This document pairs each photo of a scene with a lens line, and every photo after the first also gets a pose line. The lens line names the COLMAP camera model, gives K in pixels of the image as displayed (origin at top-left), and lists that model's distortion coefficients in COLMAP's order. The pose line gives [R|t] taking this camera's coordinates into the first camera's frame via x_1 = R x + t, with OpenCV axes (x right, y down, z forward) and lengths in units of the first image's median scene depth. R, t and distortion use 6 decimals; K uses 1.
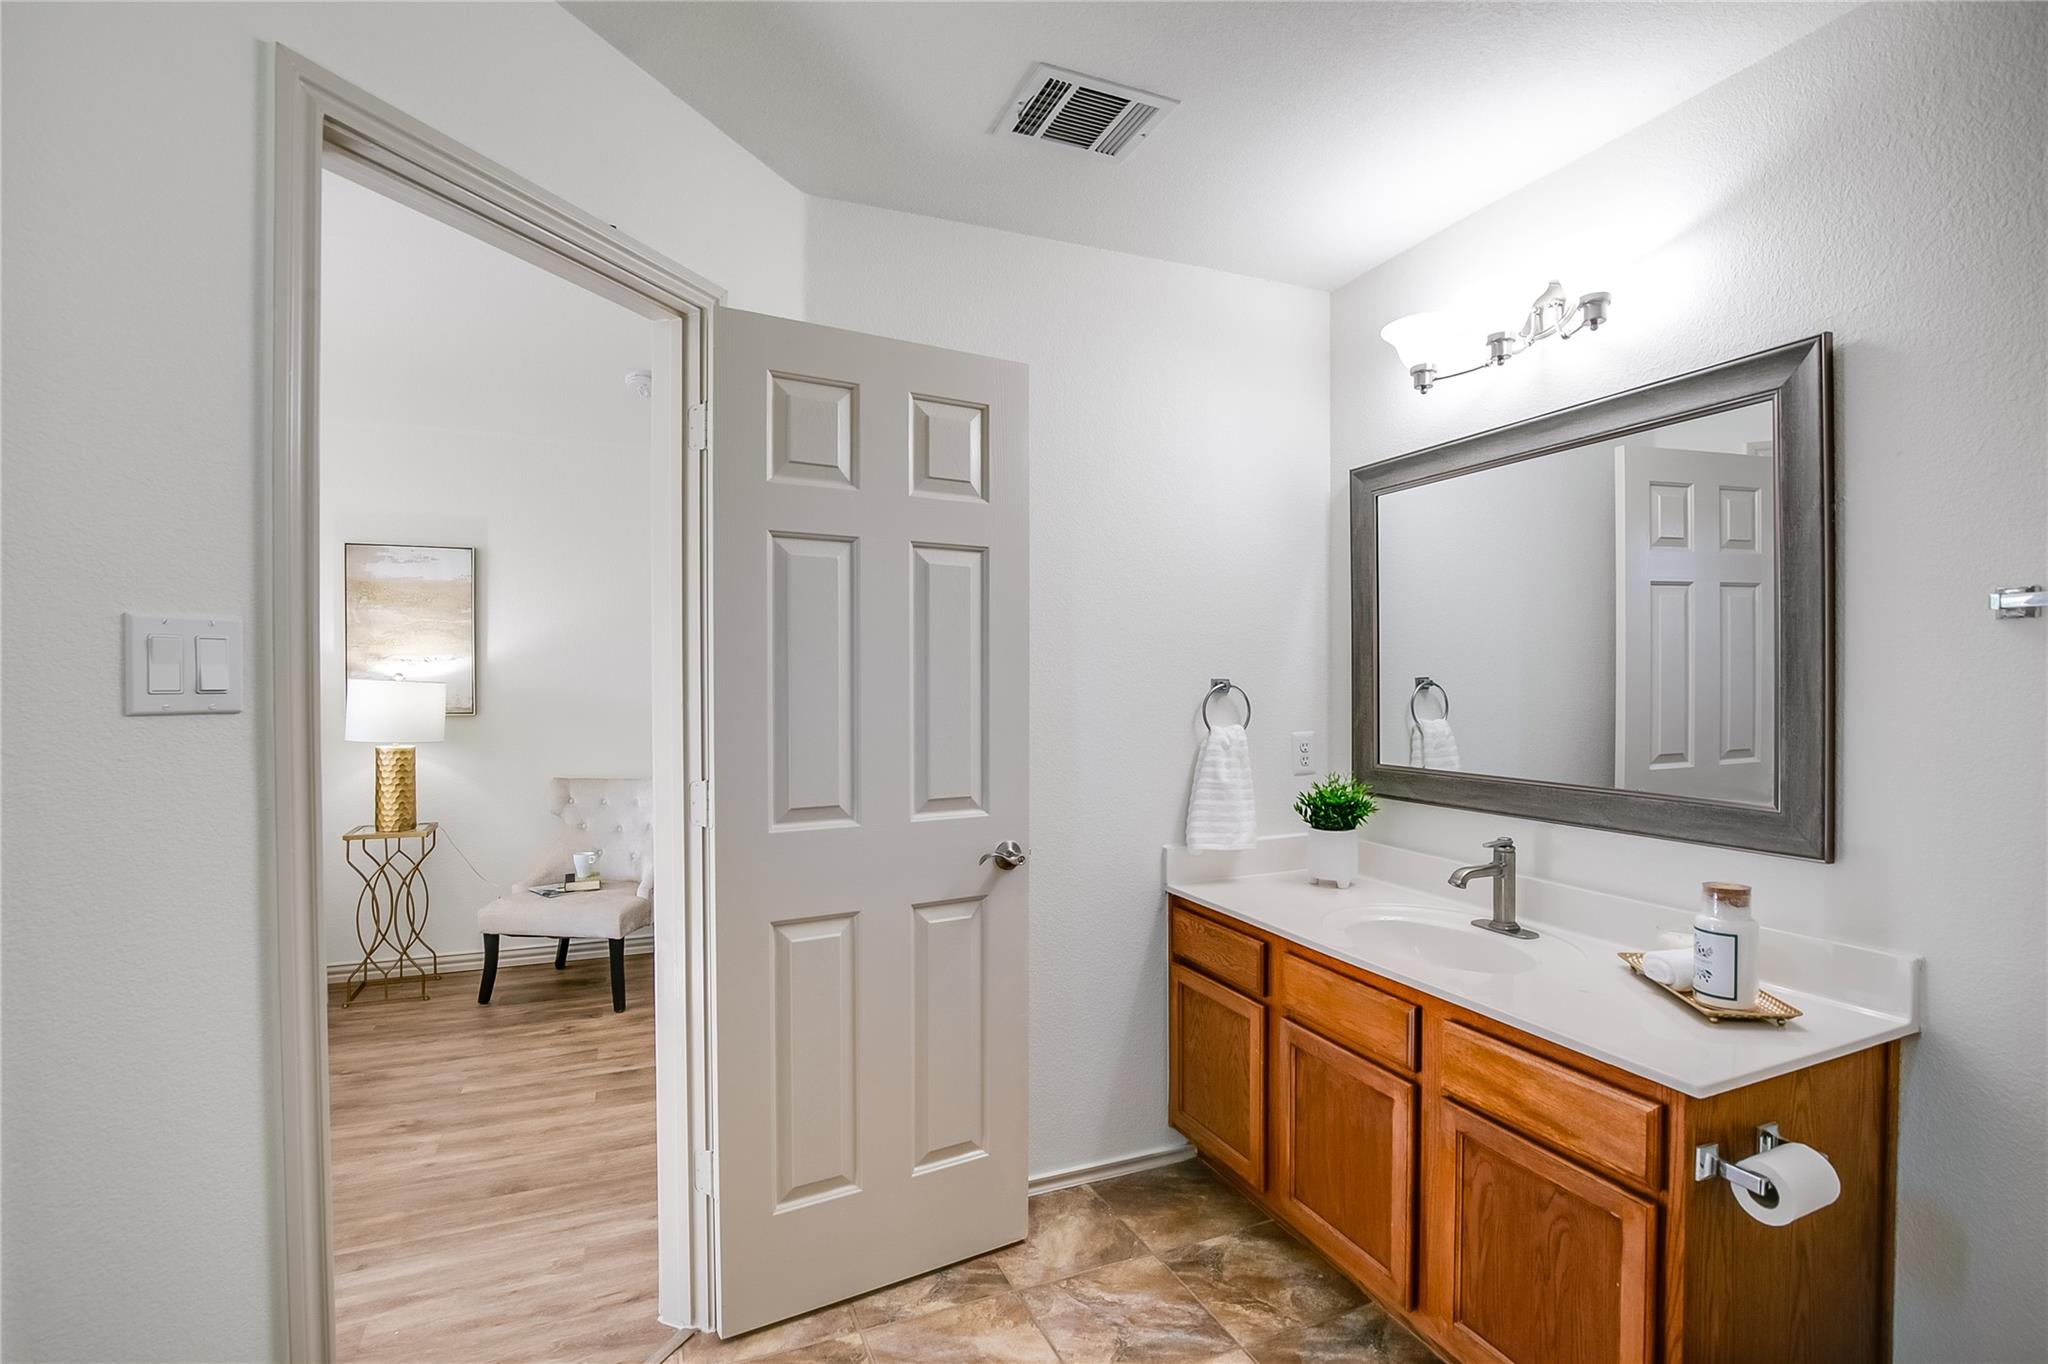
lens RADIAL K [[960.3, 0, 1020.9], [0, 960.3, 694.0], [0, 0, 1]] dist [-0.039272, 0.009970]
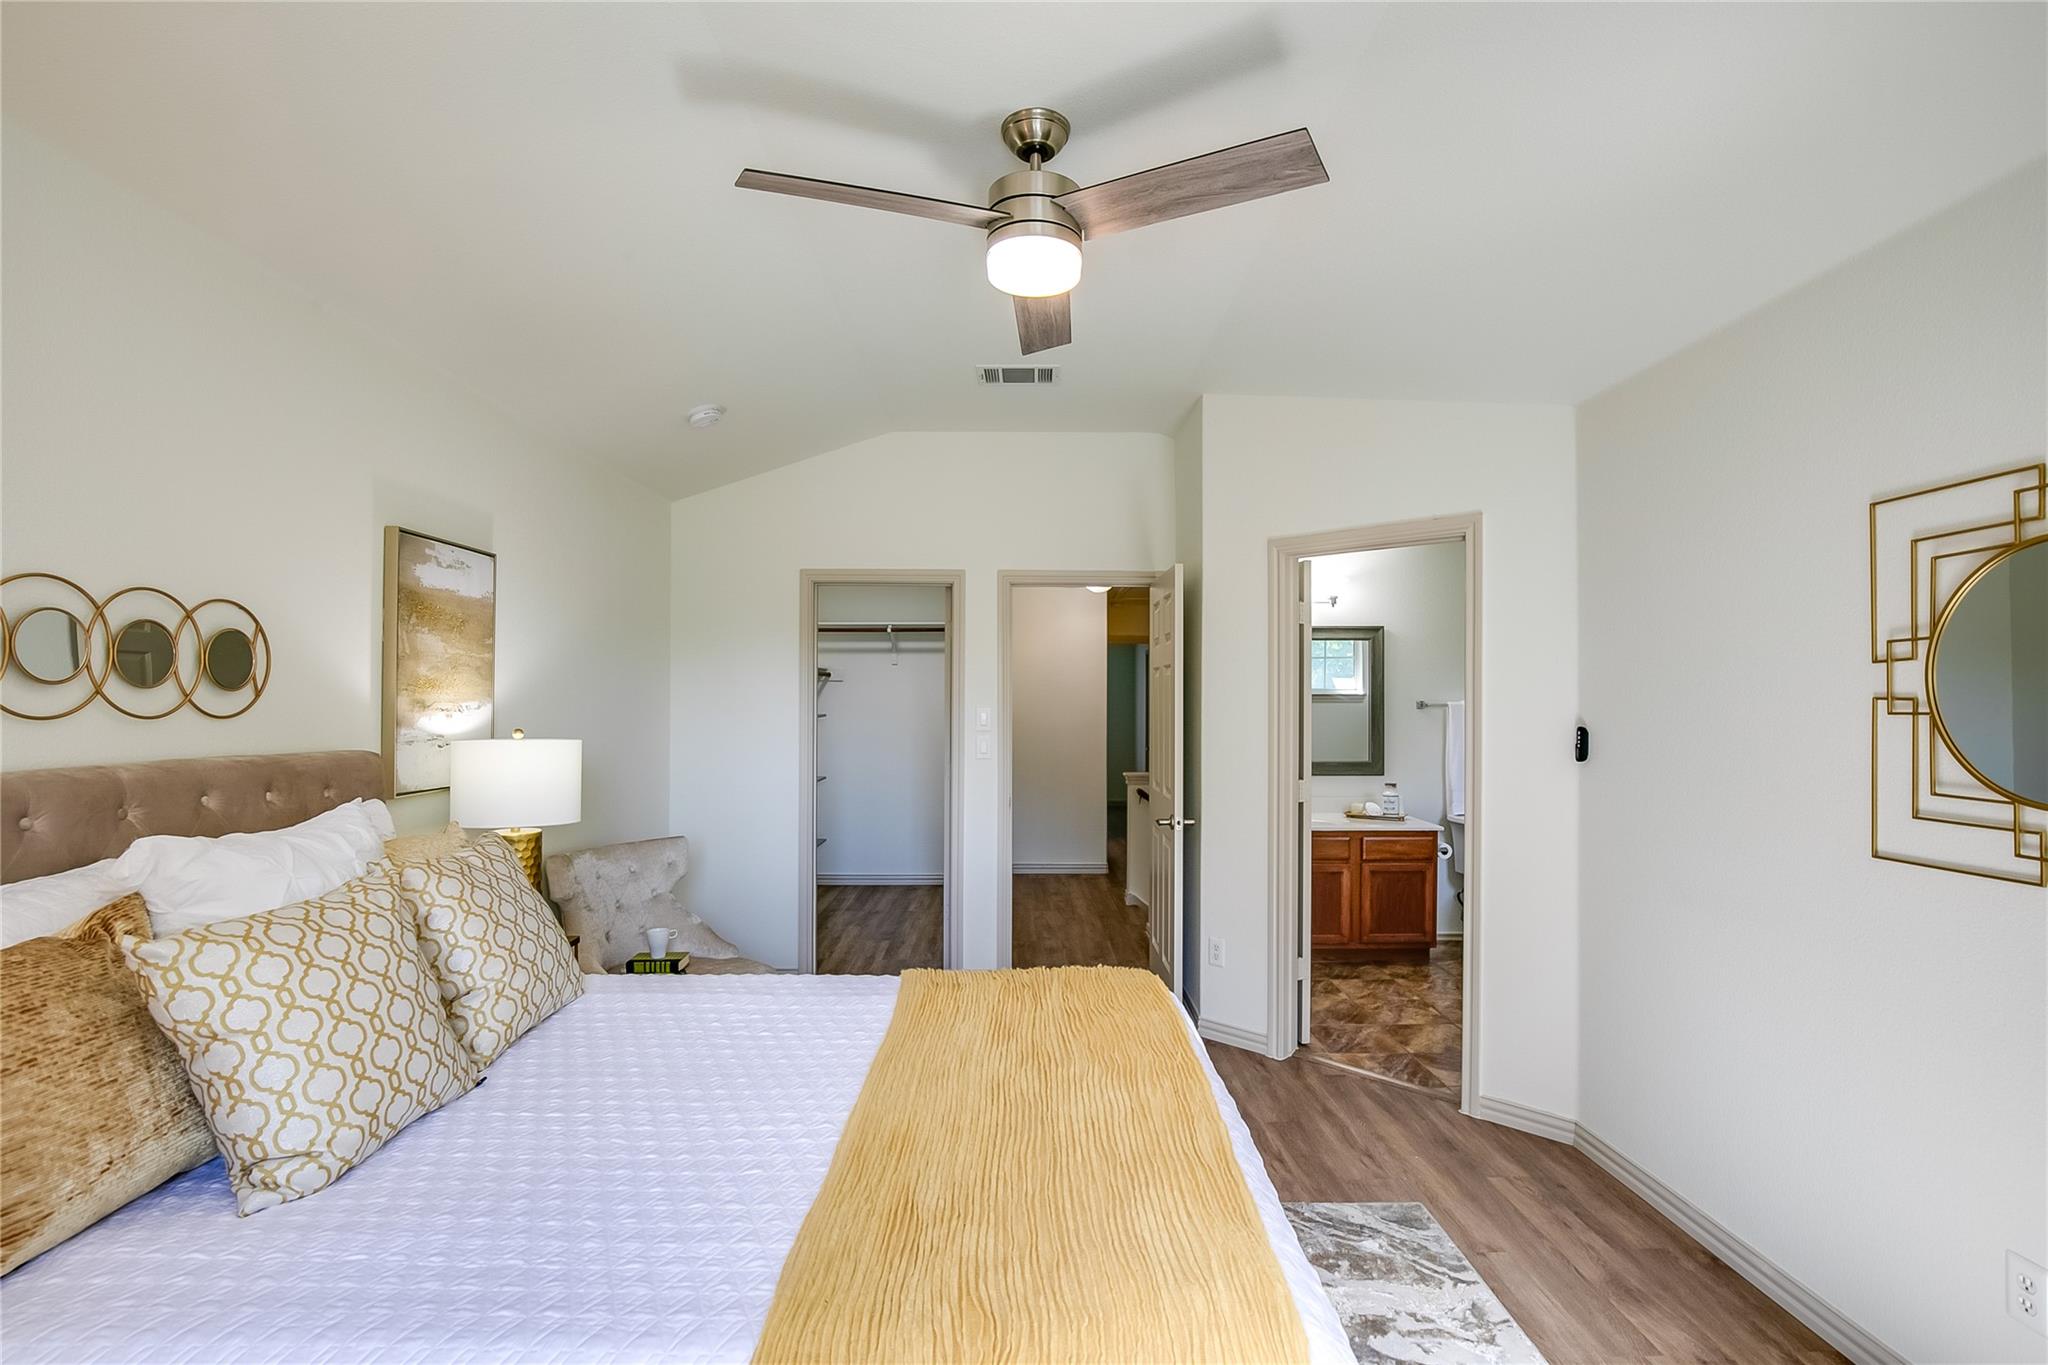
lens RADIAL K [[964.0, 0, 1033.9], [0, 964.0, 693.5], [0, 0, 1]] dist [-0.035877, 0.007113]
pose [[0.356583, 0.013043, 0.934173, -1.221749], [0.011261, 0.999770, -0.018257, -0.032169], [-0.934196, 0.017030, 0.356354, 0.380914]]
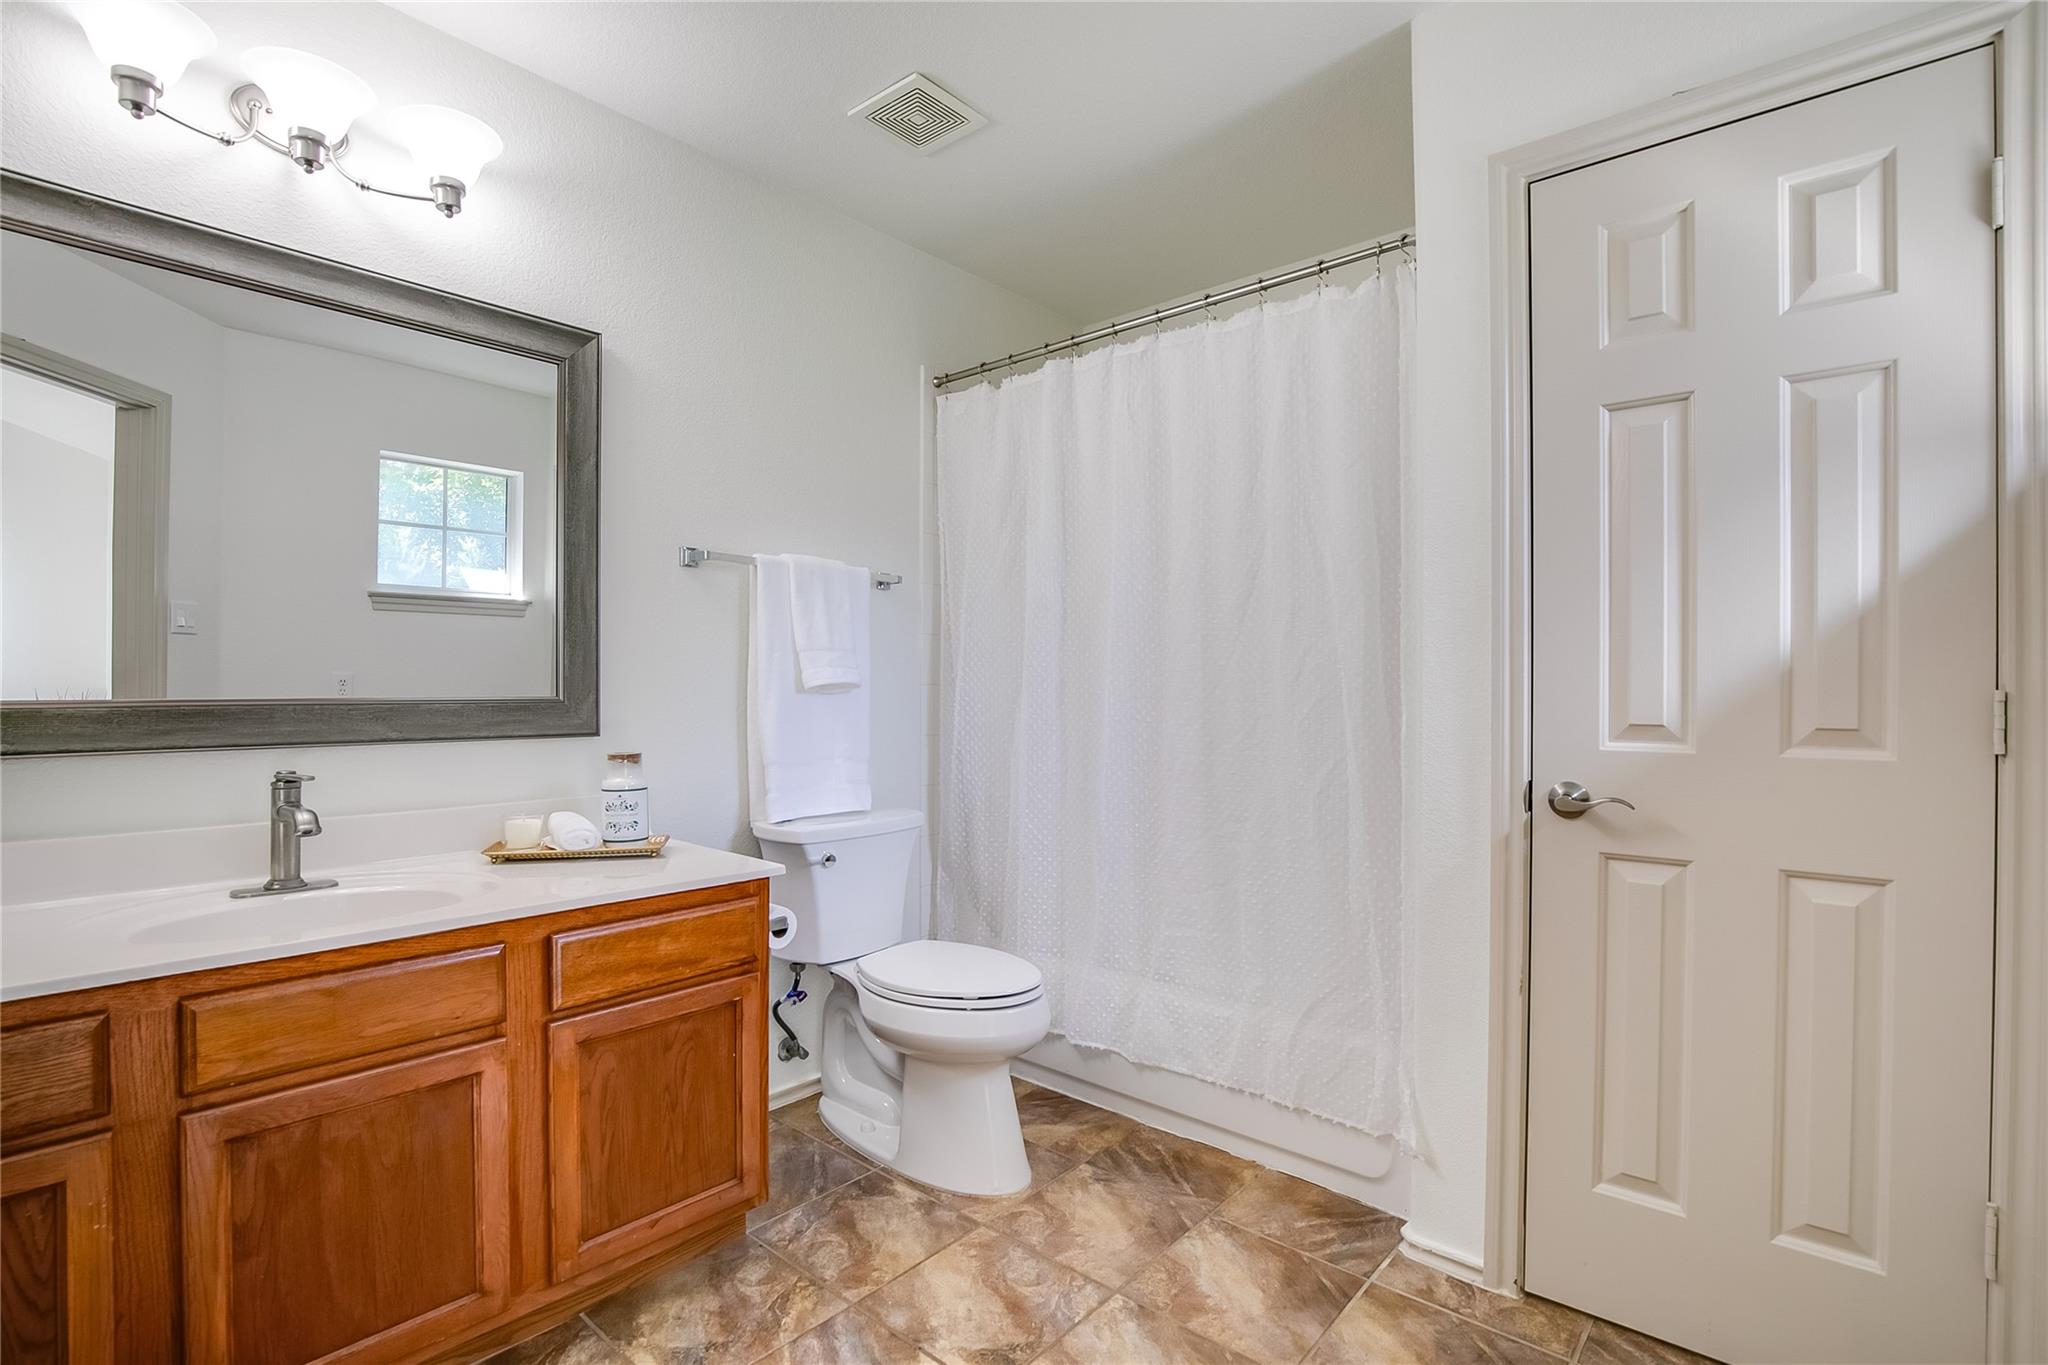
lens RADIAL K [[960.3, 0, 1020.9], [0, 960.3, 694.5], [0, 0, 1]] dist [-0.039272, 0.009970]
pose [[-0.444778, -0.003501, 0.895634, -0.244121], [0.012761, 0.999866, 0.010246, 0.047393], [-0.895550, 0.015987, -0.444674, 0.431642]]
